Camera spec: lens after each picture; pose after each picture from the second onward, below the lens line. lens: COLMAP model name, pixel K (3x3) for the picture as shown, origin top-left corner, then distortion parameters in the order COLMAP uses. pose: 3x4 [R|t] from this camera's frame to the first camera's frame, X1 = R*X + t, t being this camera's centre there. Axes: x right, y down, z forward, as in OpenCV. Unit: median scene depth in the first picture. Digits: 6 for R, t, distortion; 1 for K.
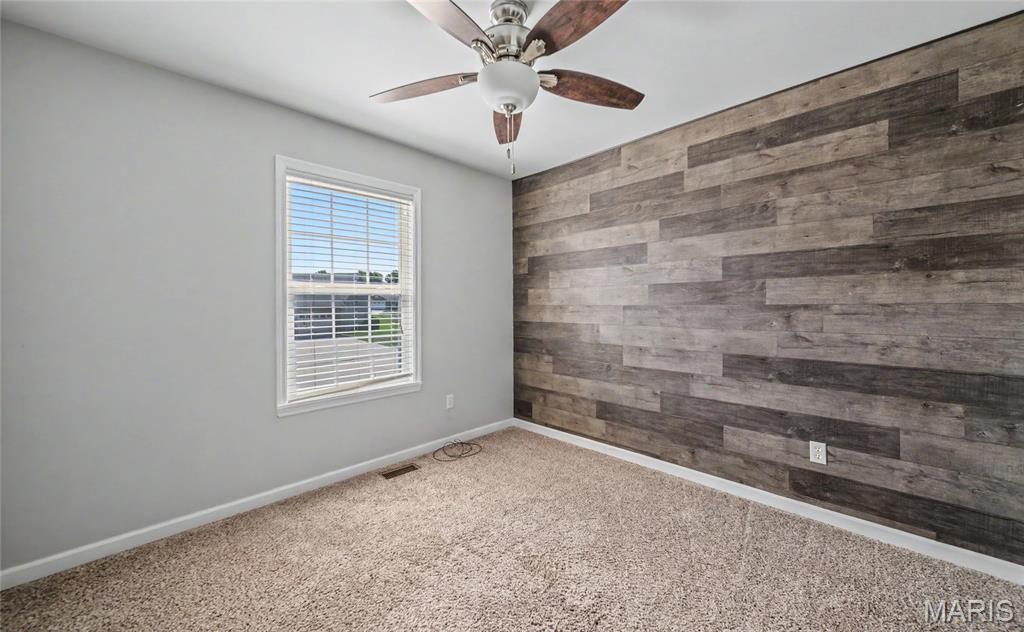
lens RADIAL K [[373.7, 0, 516.4], [0, 373.7, 314.6], [0, 0, 1]] dist [0.000435, 0.000034]
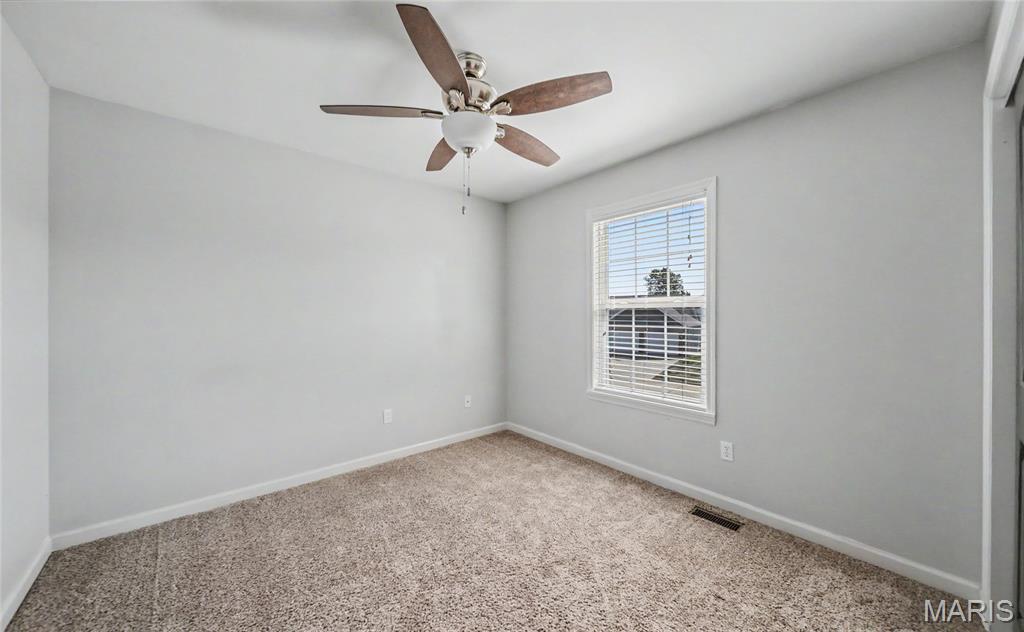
lens RADIAL K [[373.7, 0, 516.4], [0, 373.7, 314.6], [0, 0, 1]] dist [0.000435, 0.000034]
pose [[-0.090593, -0.001163, -0.995887, 0.673123], [-0.034640, 0.999398, 0.001984, -0.026821], [0.995285, 0.034678, -0.090578, 0.741272]]
